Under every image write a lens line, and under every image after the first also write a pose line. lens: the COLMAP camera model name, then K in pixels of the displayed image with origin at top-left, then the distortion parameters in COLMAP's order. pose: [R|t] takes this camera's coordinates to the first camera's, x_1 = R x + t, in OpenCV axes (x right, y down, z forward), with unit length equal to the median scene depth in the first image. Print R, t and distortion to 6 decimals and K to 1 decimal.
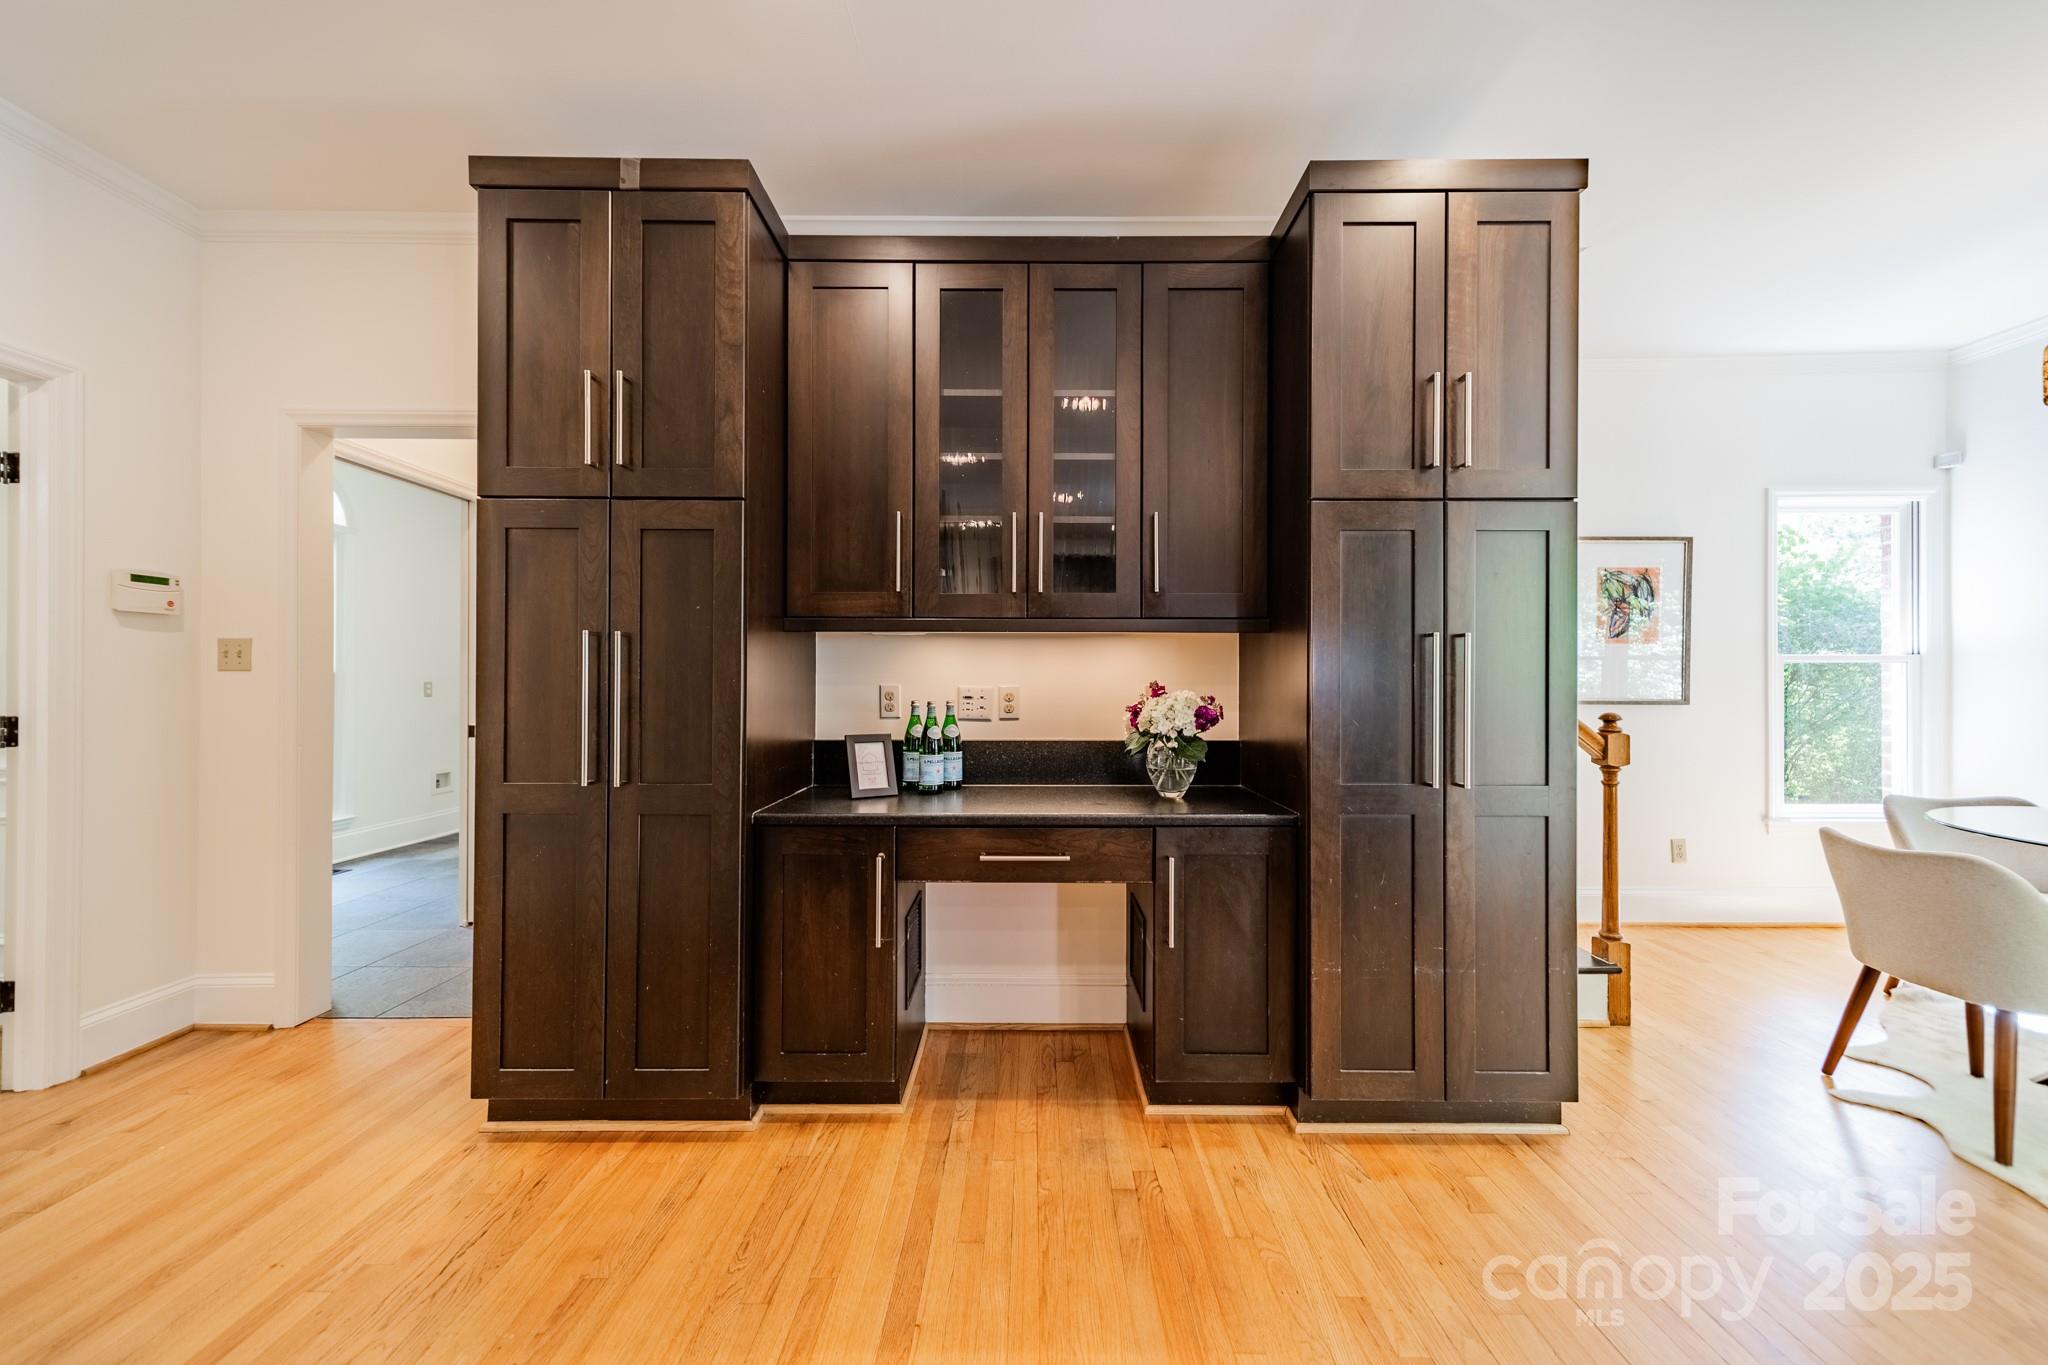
lens RADIAL K [[720.0, 0, 1029.6], [0, 720.0, 681.0], [0, 0, 1]] dist [0.009194, 0.000049]
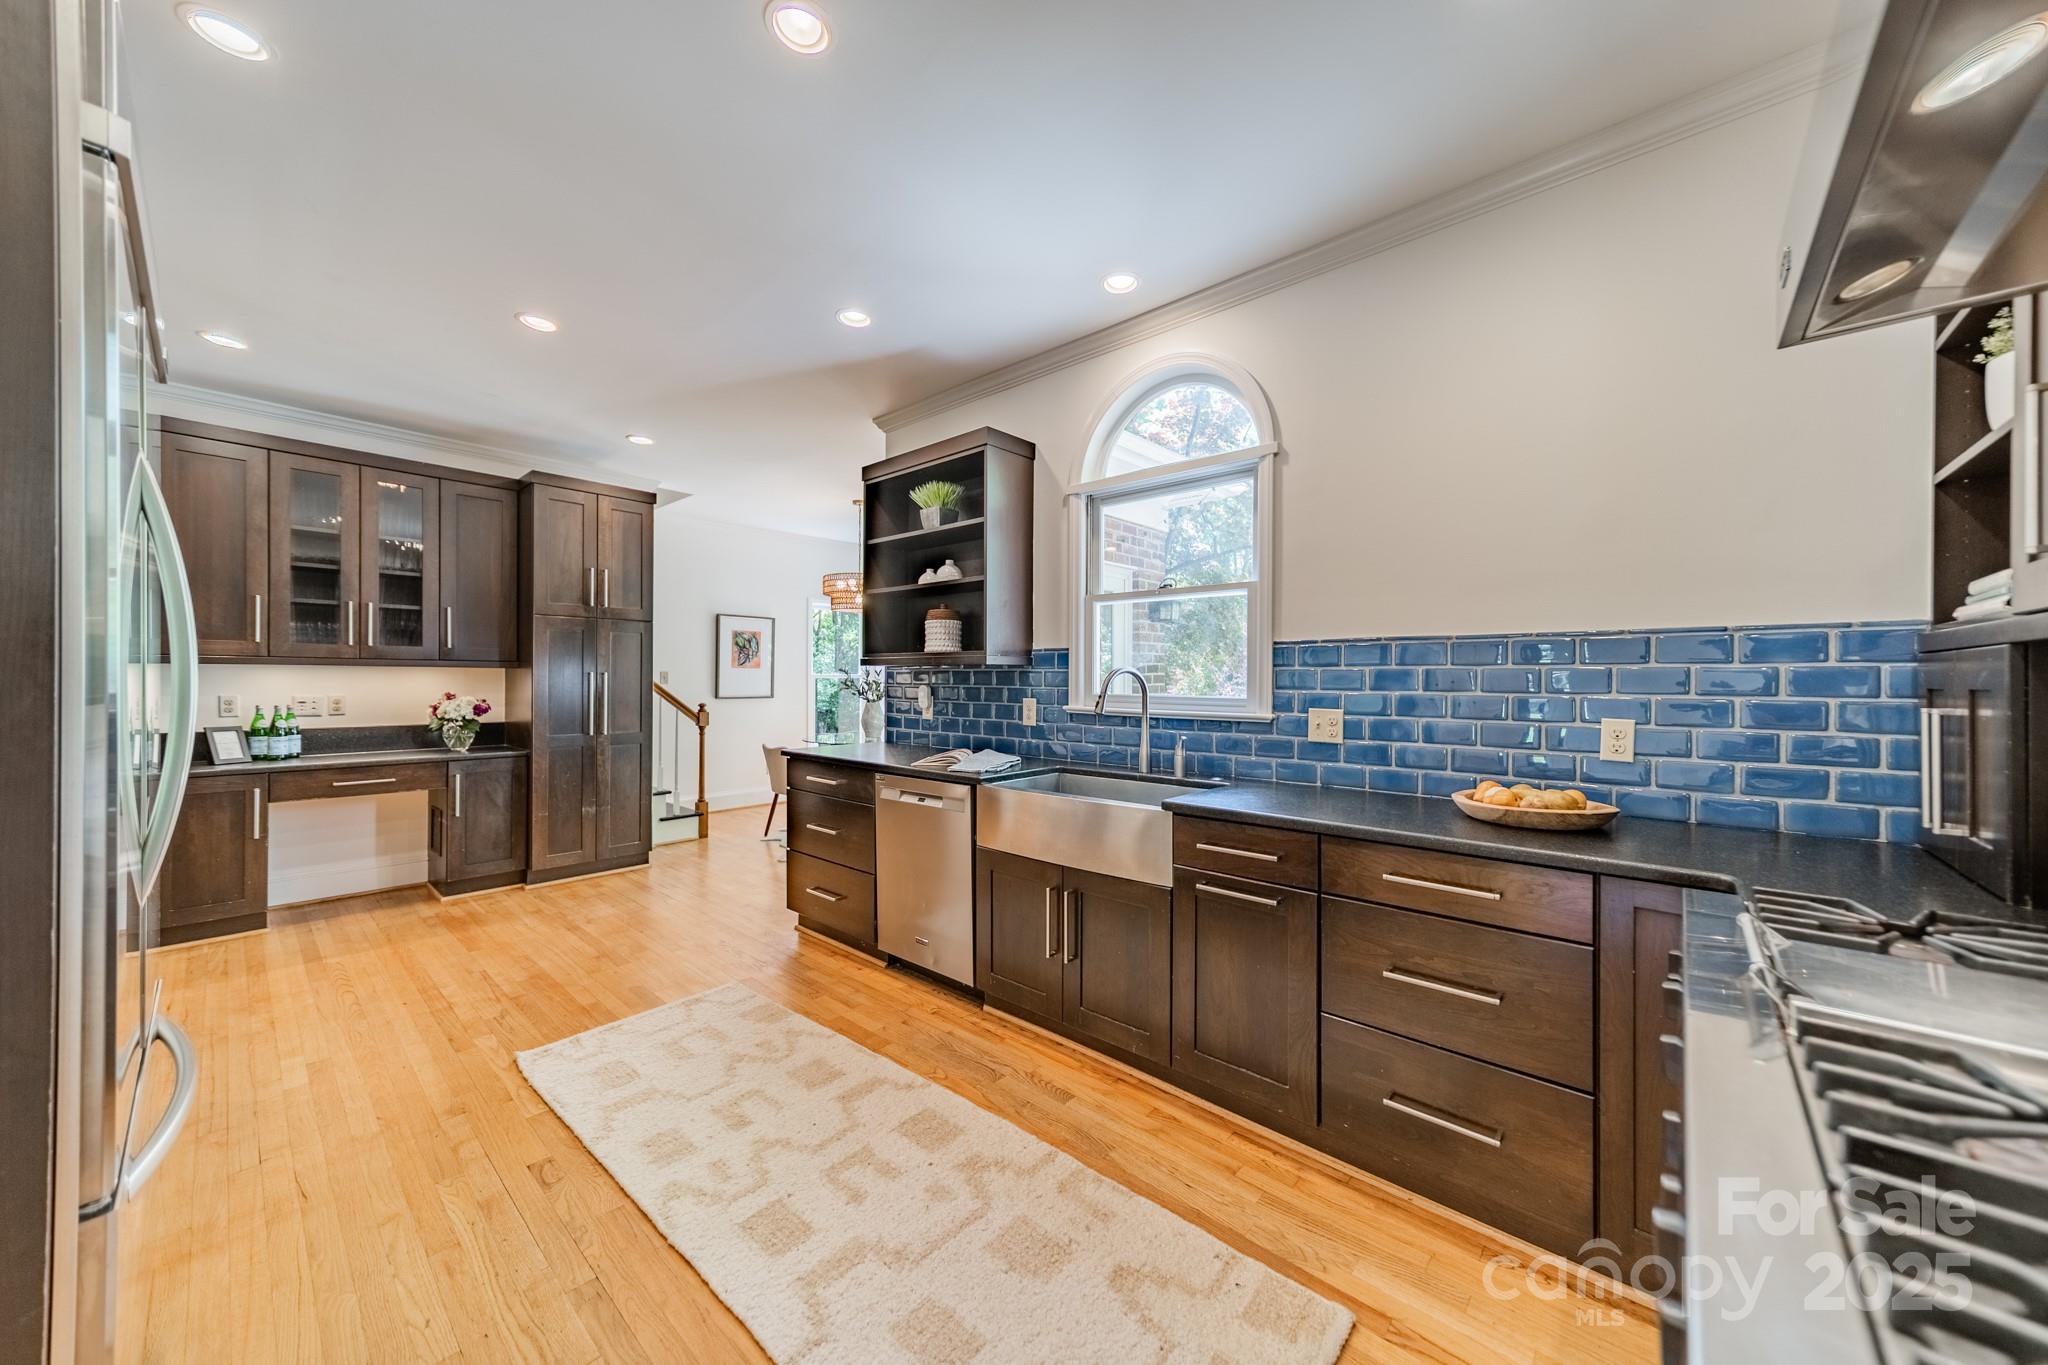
lens RADIAL K [[720.0, 0, 1029.6], [0, 720.0, 681.0], [0, 0, 1]] dist [0.009194, 0.000049]
pose [[0.663860, -0.000169, 0.747857, -0.252390], [-0.004206, 0.999983, 0.003959, -0.044702], [-0.747845, -0.005774, 0.663848, -1.506830]]
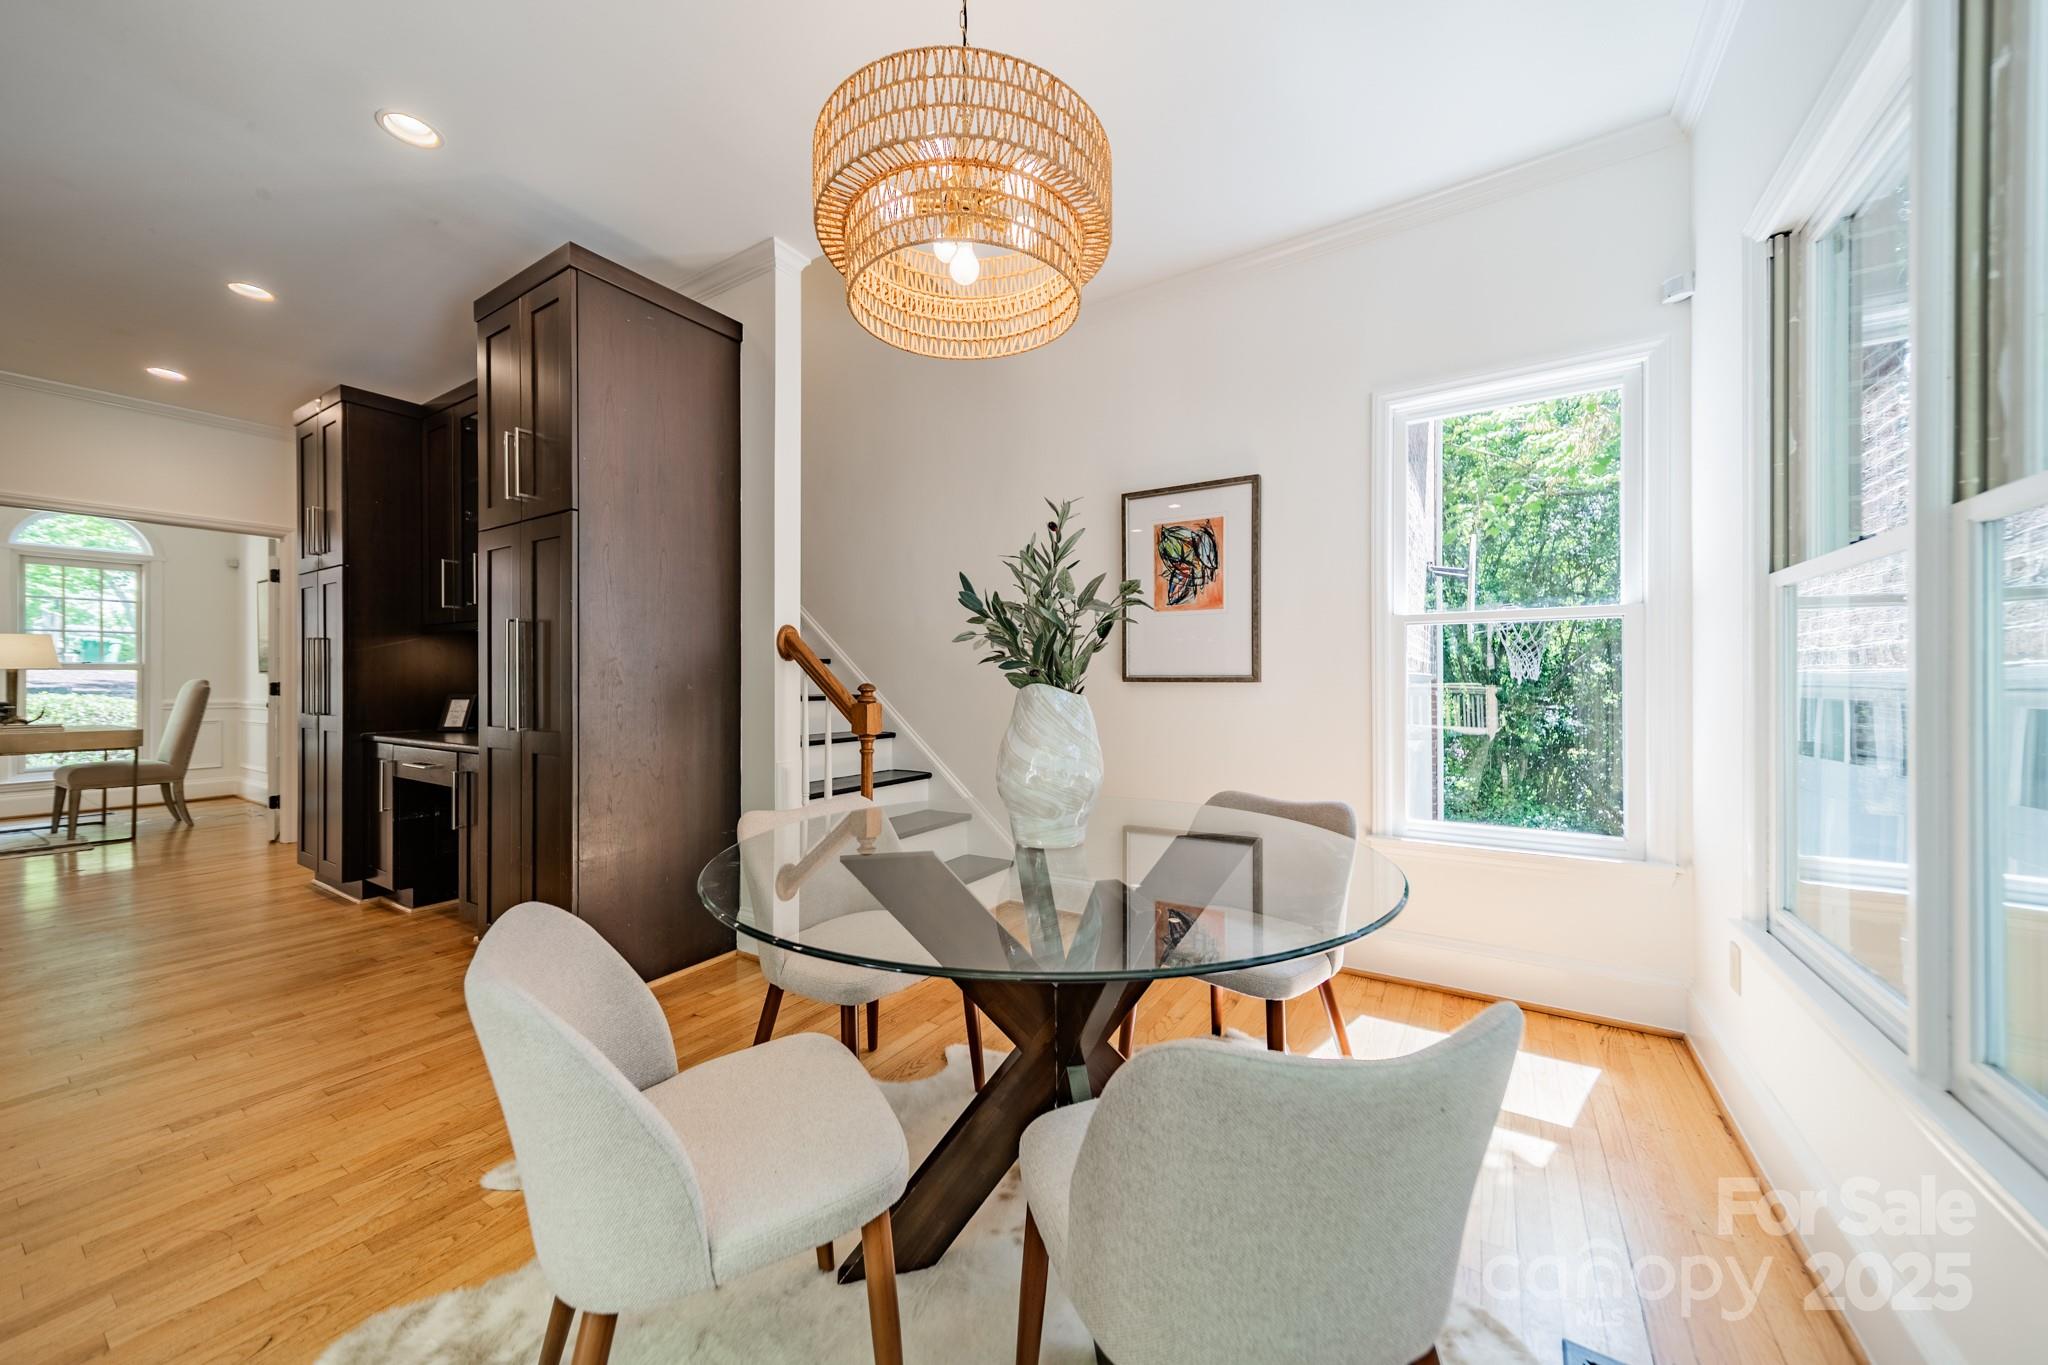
lens RADIAL K [[720.0, 0, 1029.6], [0, 720.0, 681.0], [0, 0, 1]] dist [0.009194, 0.000049]
pose [[0.847695, -0.003541, -0.530472, 1.808471], [0.004154, 0.999991, -0.000035, 0.049544], [0.530468, -0.002174, 0.847702, 0.296422]]
